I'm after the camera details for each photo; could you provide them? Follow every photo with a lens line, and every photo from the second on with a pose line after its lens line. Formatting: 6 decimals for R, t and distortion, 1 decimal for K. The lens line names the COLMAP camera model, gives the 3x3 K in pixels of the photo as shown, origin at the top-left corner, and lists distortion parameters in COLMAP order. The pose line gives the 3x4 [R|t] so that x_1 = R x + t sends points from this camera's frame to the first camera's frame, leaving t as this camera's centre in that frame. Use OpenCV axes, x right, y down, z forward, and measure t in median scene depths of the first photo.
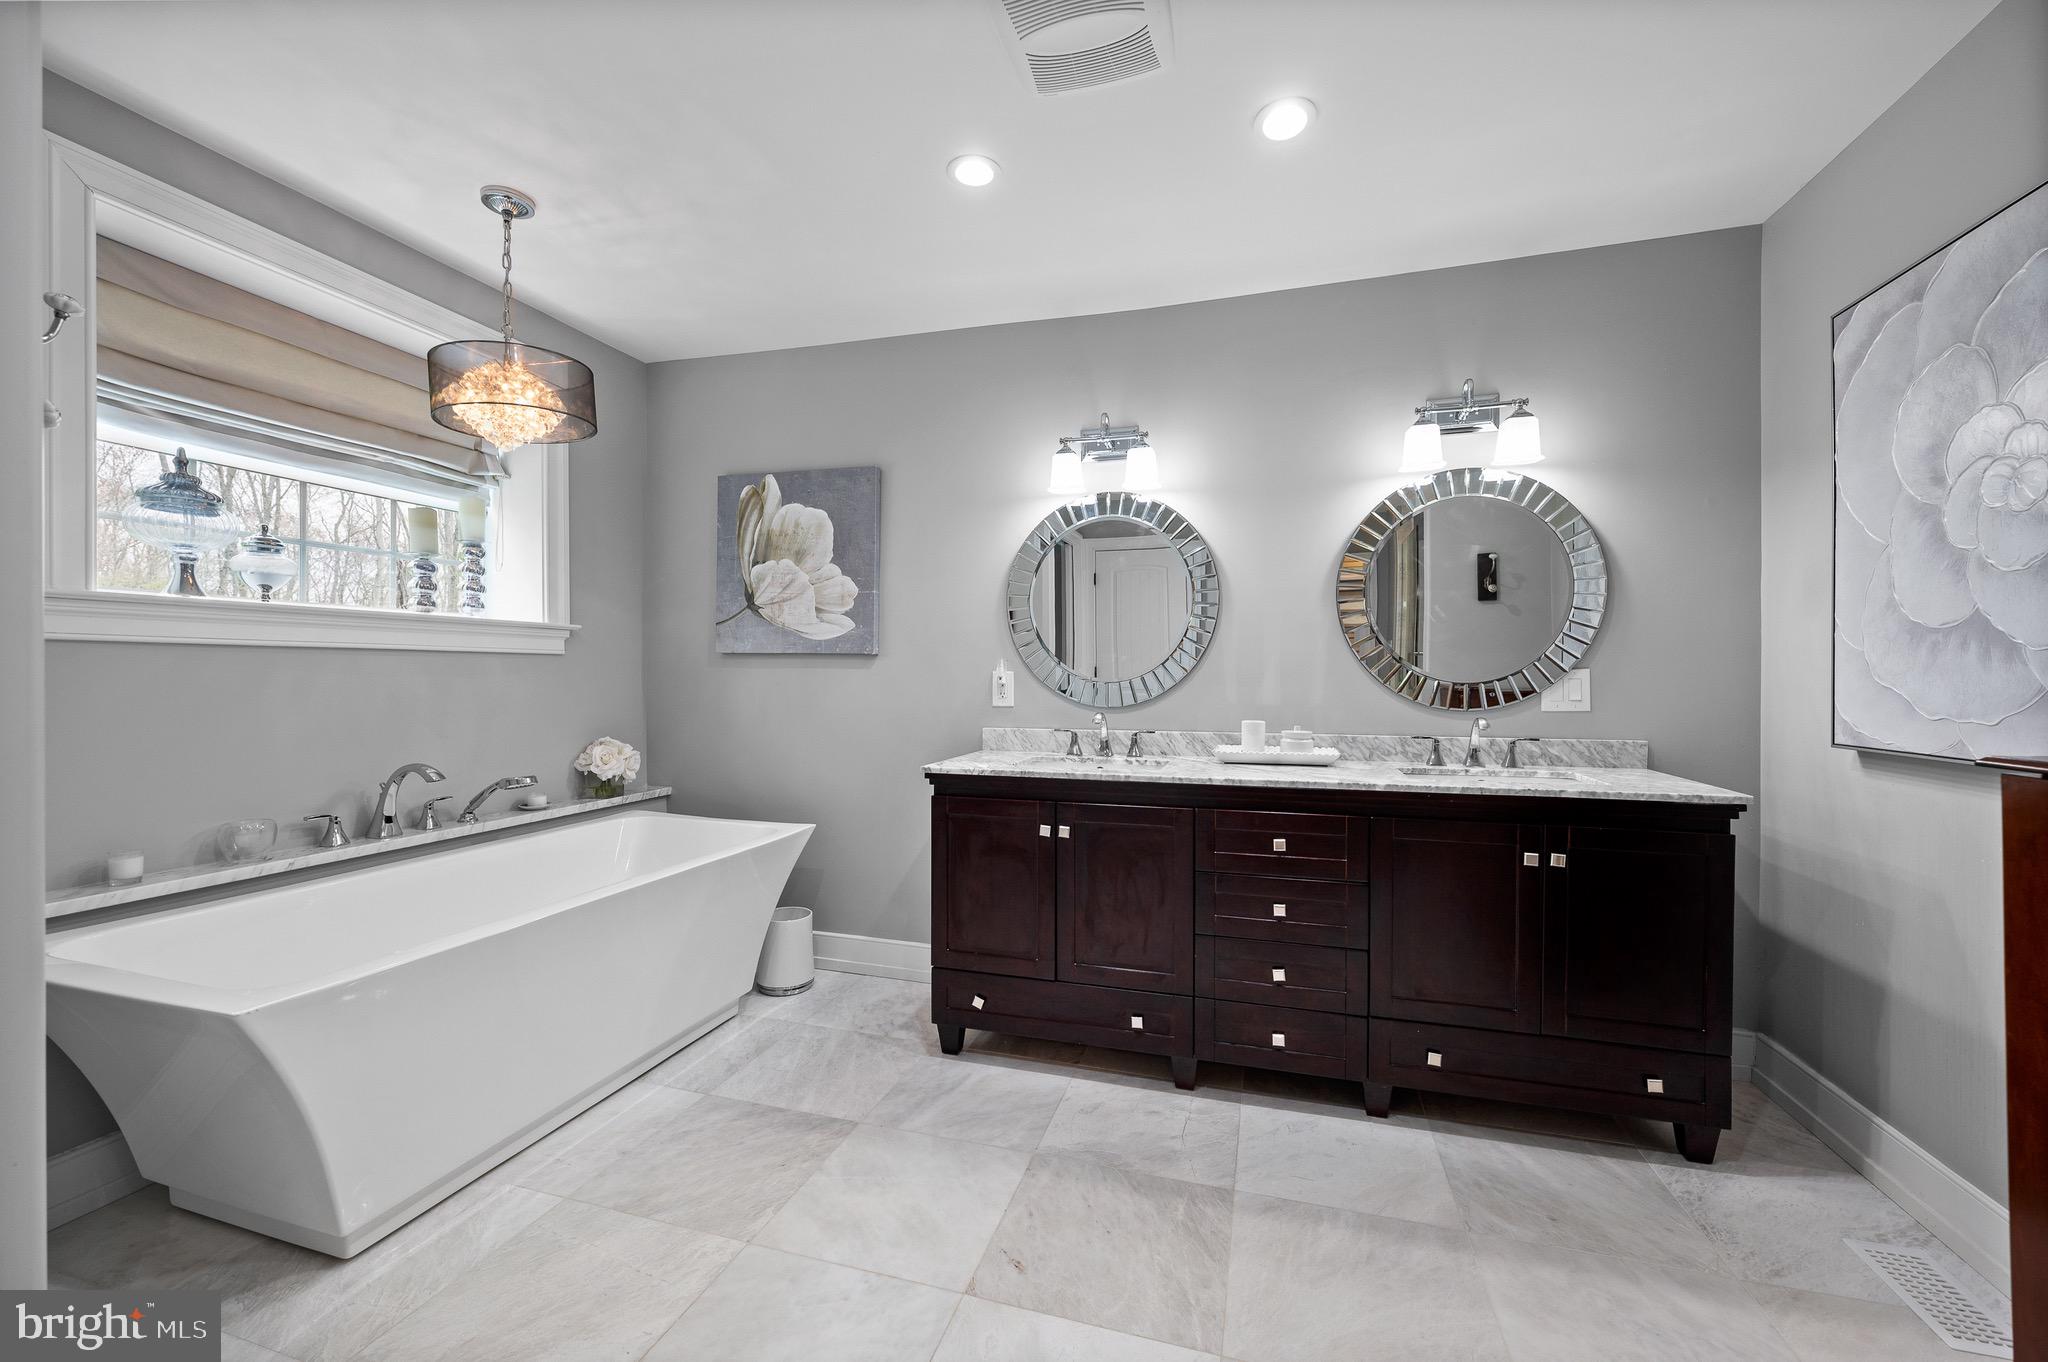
lens RADIAL K [[812.2, 0, 1036.8], [0, 812.2, 678.7], [0, 0, 1]] dist [0.000043, -0.000060]
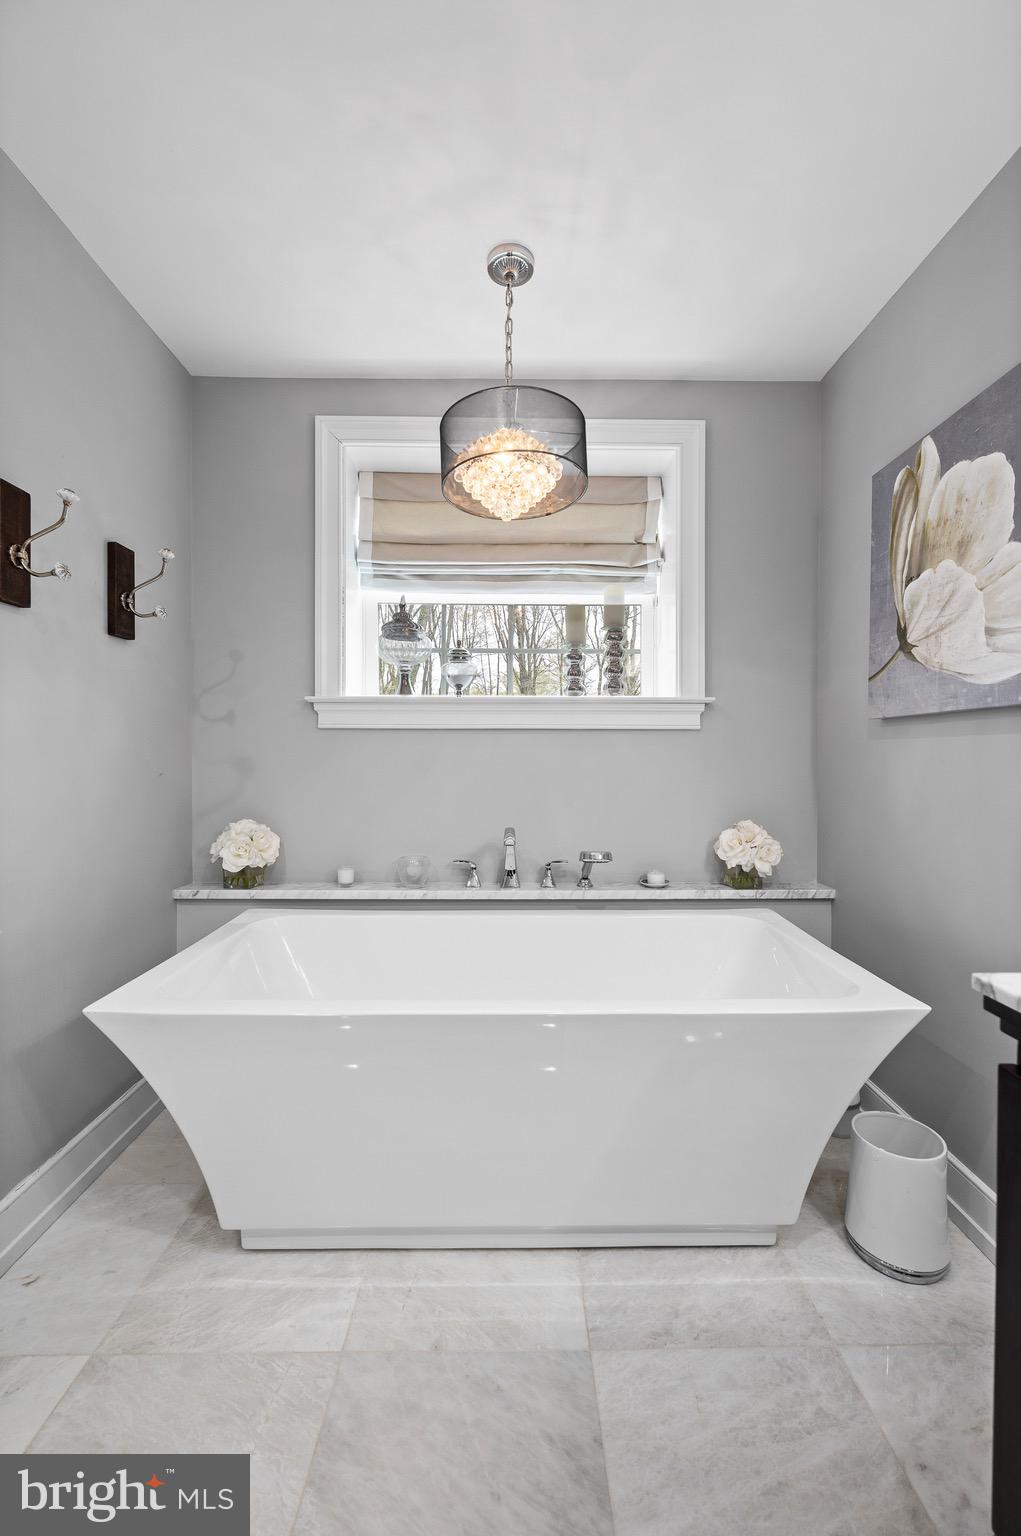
lens RADIAL K [[628.0, 0, 511.8], [0, 628.0, 766.7], [0, 0, 1]] dist [-0.000208, -0.000007]
pose [[0.288688, 0.010700, -0.957363, 0.059763], [-0.006128, 0.999938, 0.009327, 0.008337], [0.957404, 0.003174, 0.288736, 0.580026]]
